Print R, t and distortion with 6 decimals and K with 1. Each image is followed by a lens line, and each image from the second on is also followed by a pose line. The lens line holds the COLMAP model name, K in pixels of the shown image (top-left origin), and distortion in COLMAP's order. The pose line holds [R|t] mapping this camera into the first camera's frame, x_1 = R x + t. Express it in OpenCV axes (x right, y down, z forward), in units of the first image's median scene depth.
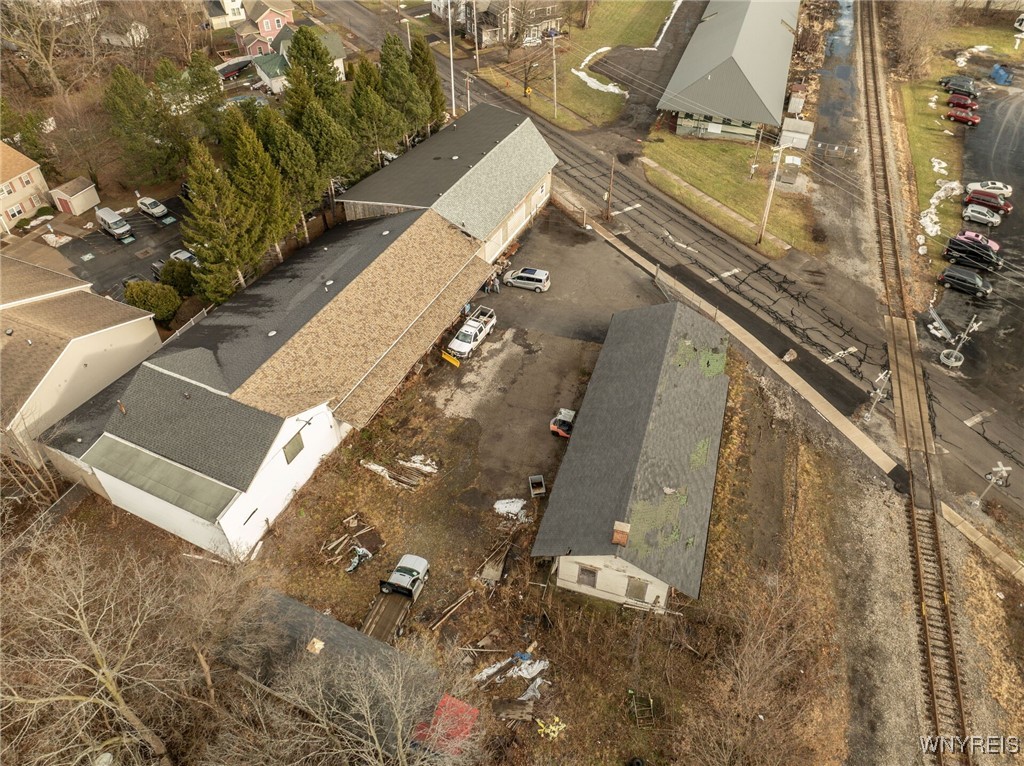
lens RADIAL K [[718.1, 0, 515.8], [0, 718.1, 383.0], [0, 0, 1]] dist [-0.033044, -0.001821]
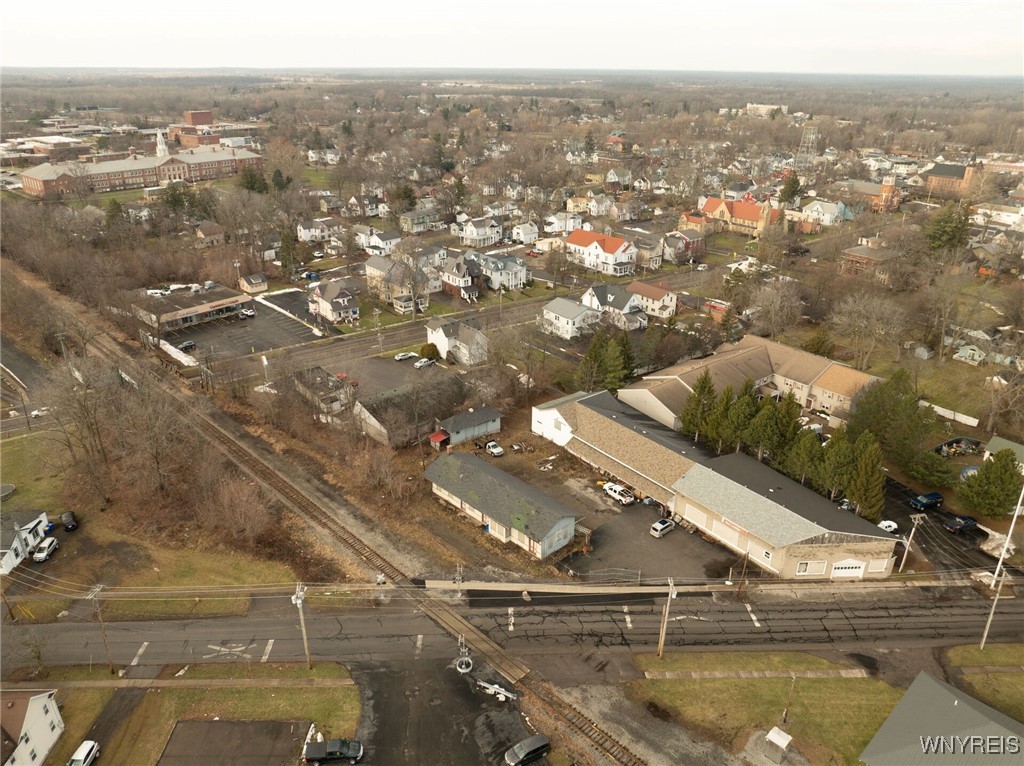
lens RADIAL K [[715.5, 0, 513.8], [0, 715.5, 385.2], [0, 0, 1]] dist [-0.039160, -0.000918]
pose [[-0.474586, 0.351724, -0.806882, 1.441406], [-0.605727, 0.534610, 0.589311, -1.132250], [0.638642, 0.768428, -0.040670, 0.712770]]
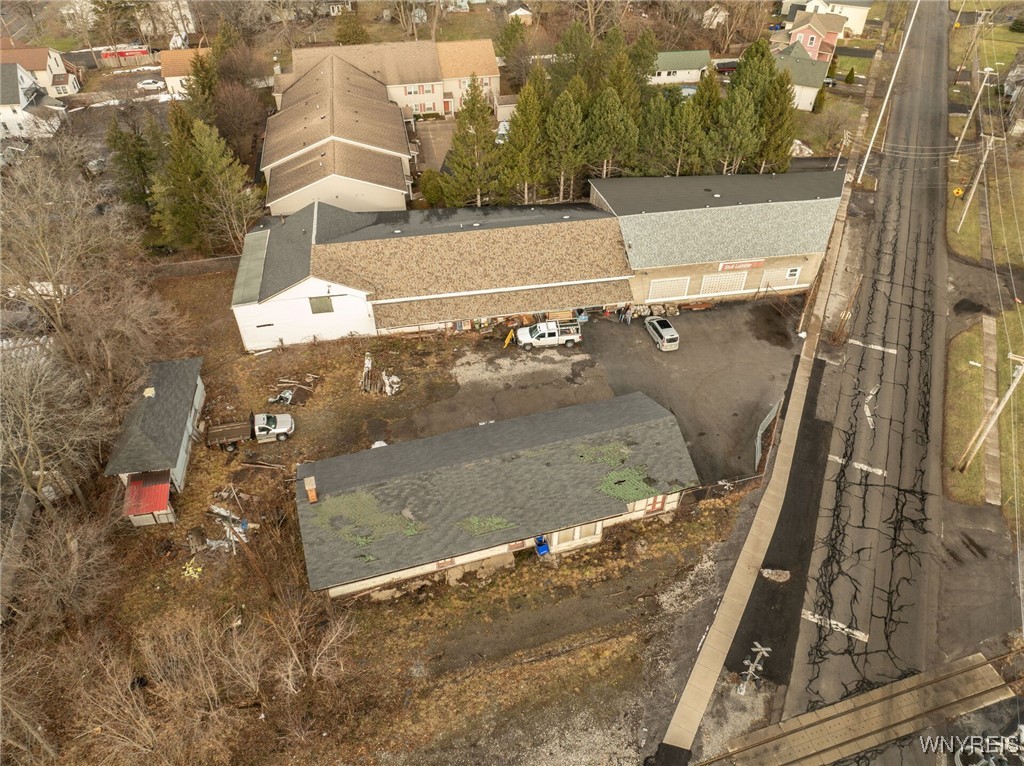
lens RADIAL K [[718.1, 0, 515.8], [0, 718.1, 383.0], [0, 0, 1]] dist [-0.033044, -0.001821]
pose [[0.563248, 0.554607, -0.612506, 0.579329], [-0.561458, 0.800743, 0.208745, -0.202501], [0.606231, 0.226321, 0.762406, 0.224372]]
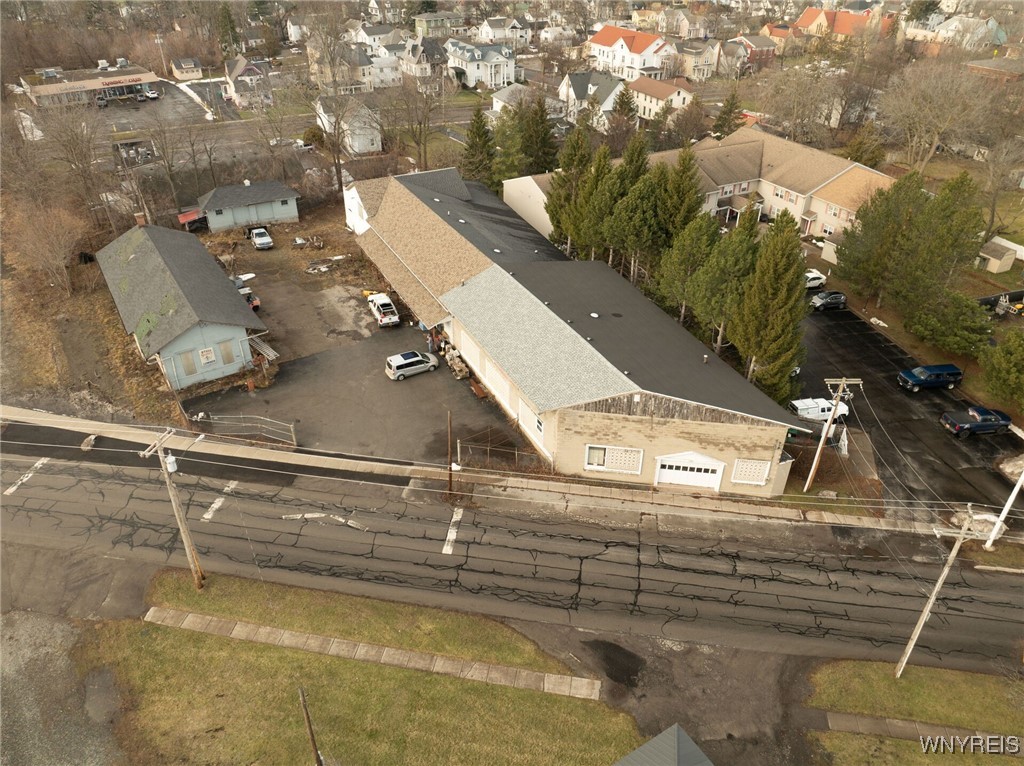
lens RADIAL K [[715.5, 0, 513.8], [0, 715.5, 385.2], [0, 0, 1]] dist [-0.039160, -0.000918]
pose [[-0.627097, 0.422997, -0.654082, 0.590139], [-0.539065, 0.370474, 0.756411, -0.979792], [0.562280, 0.826935, -0.004300, 1.239531]]
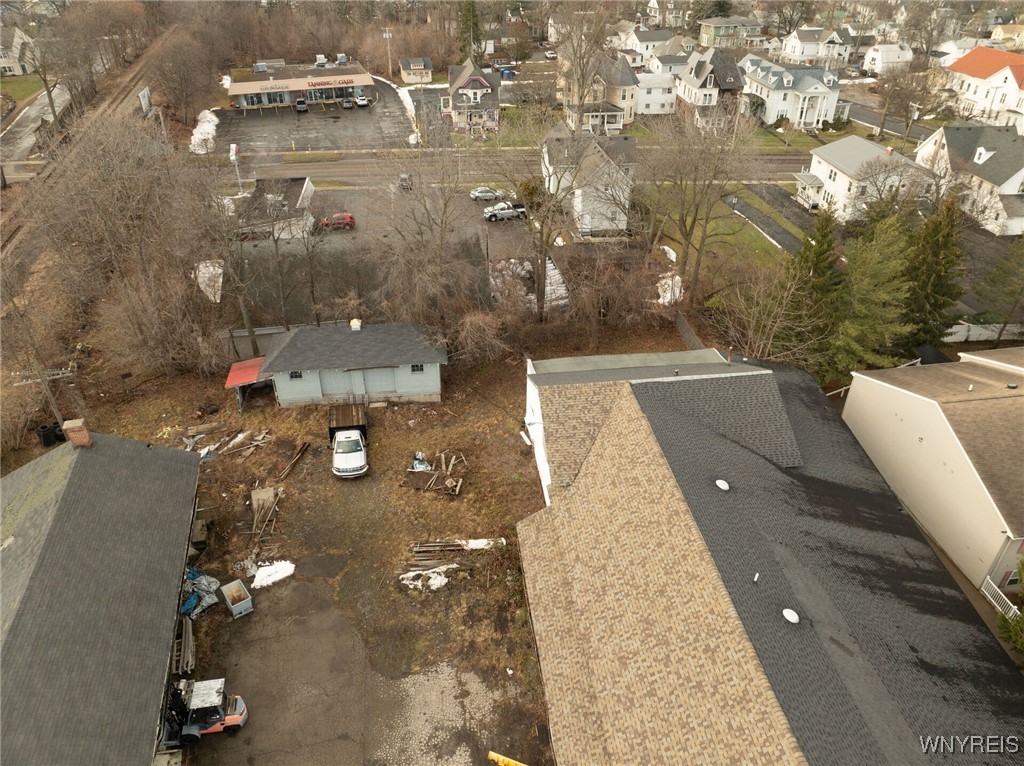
lens RADIAL K [[723.4, 0, 516.5], [0, 723.4, 382.0], [0, 0, 1]] dist [-0.070385, 0.048955]
pose [[-0.852581, 0.280738, -0.440785, 0.036378], [-0.361420, 0.292471, 0.885345, -0.490033], [0.377467, 0.914137, -0.147892, 0.834185]]
